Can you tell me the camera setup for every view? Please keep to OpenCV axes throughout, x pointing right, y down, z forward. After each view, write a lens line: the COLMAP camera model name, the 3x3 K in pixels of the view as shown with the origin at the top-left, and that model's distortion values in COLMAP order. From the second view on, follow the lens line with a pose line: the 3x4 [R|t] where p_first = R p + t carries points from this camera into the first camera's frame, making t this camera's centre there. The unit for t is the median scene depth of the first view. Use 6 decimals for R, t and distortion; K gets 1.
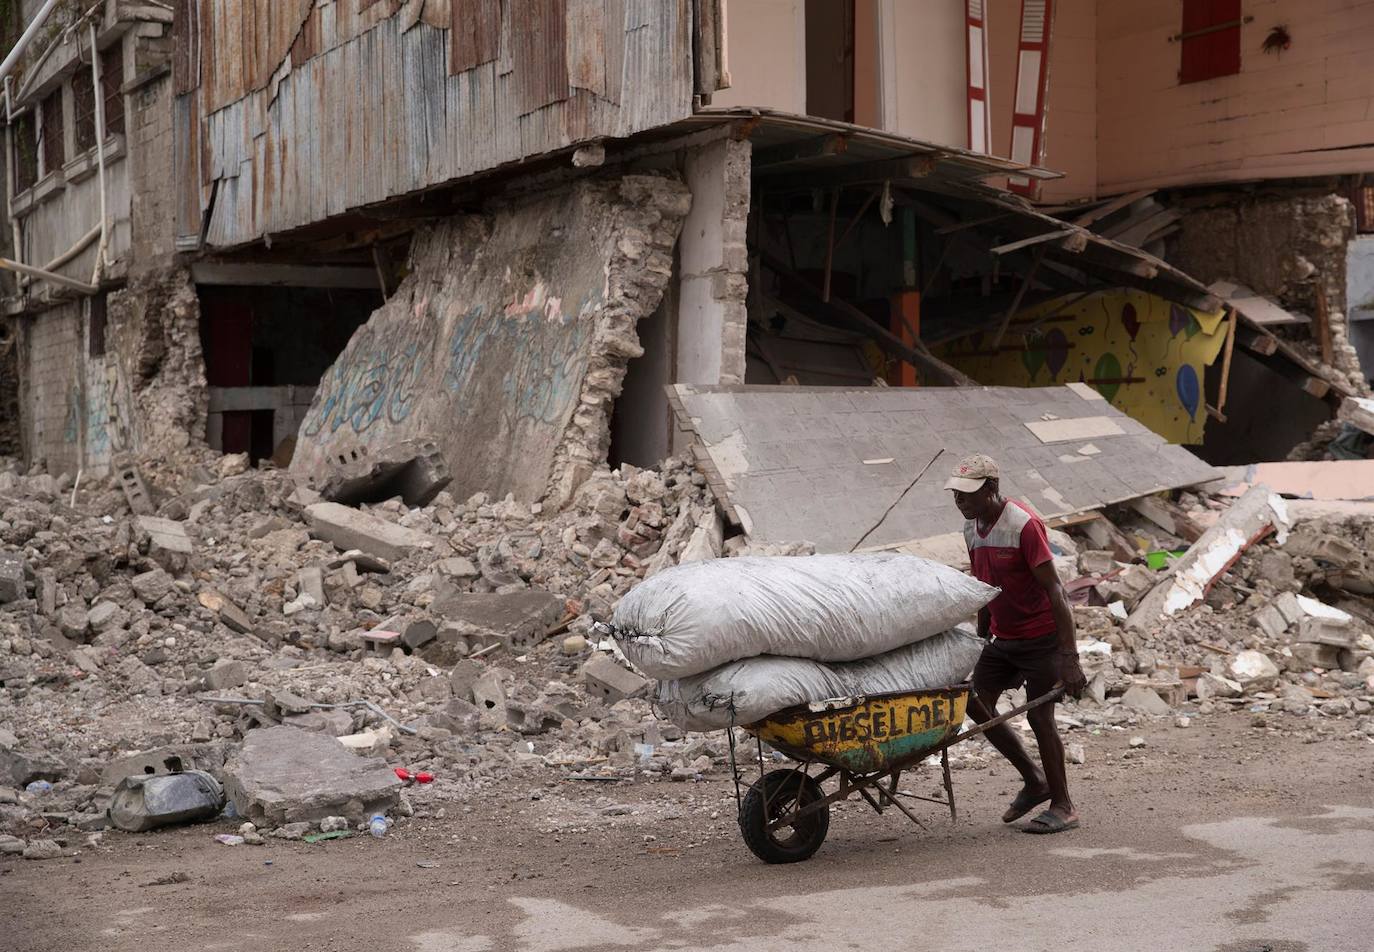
lens RADIAL K [[1781.7, 0, 687.0], [0, 1781.7, 476.0], [0, 0, 1]] dist [0.149676, -0.025314]
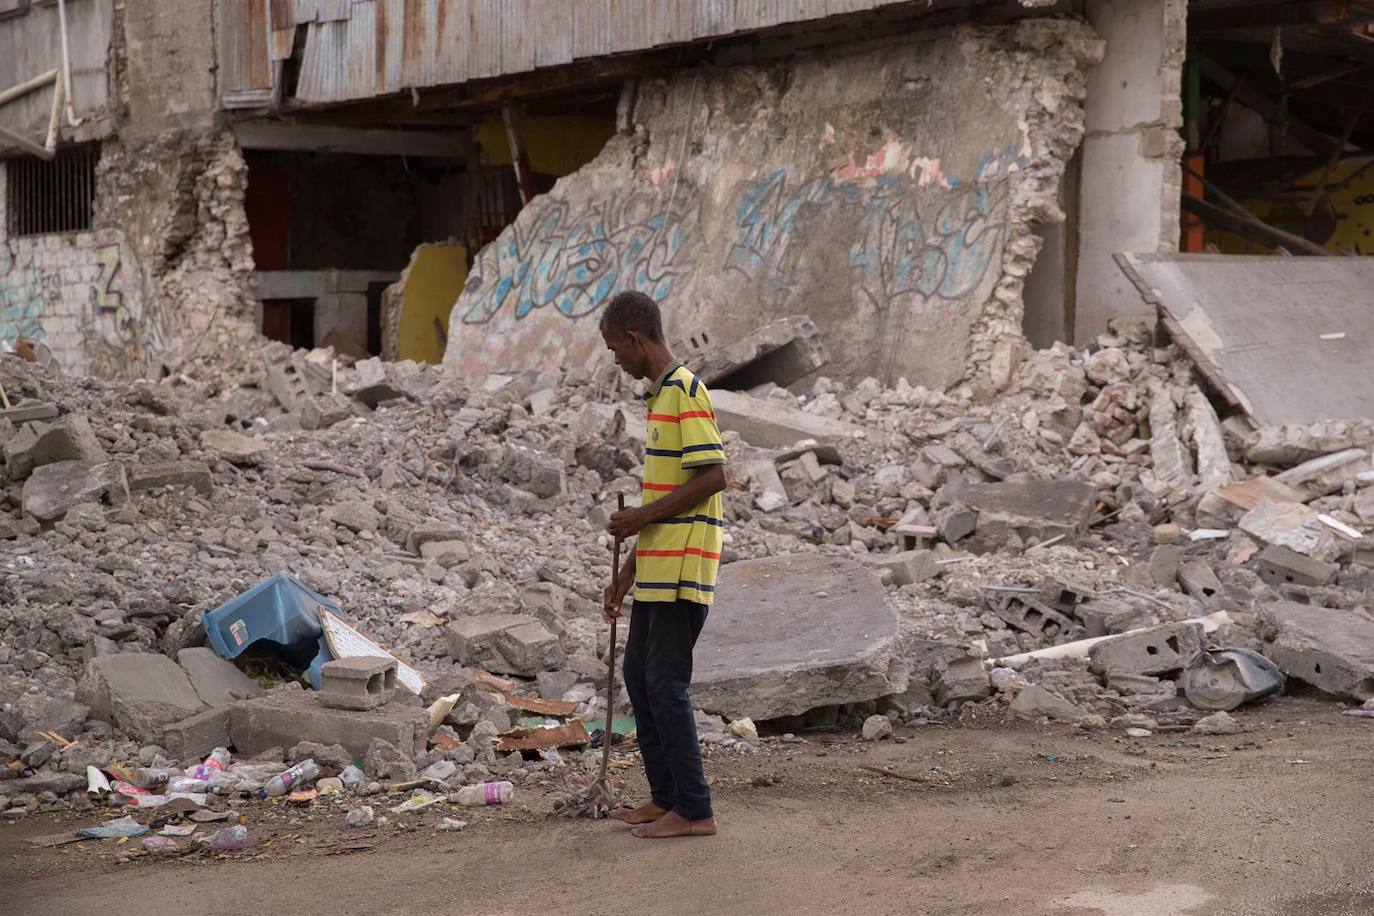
lens RADIAL K [[2051.2, 0, 687.0], [0, 2051.2, 458.0], [0, 0, 1]] dist [0.158685, 0.077209]
pose [[0.986193, -0.015913, 0.164832, -0.348689], [0.010581, 0.999394, 0.033176, 0.013471], [-0.165259, -0.030974, 0.985764, 0.002225]]
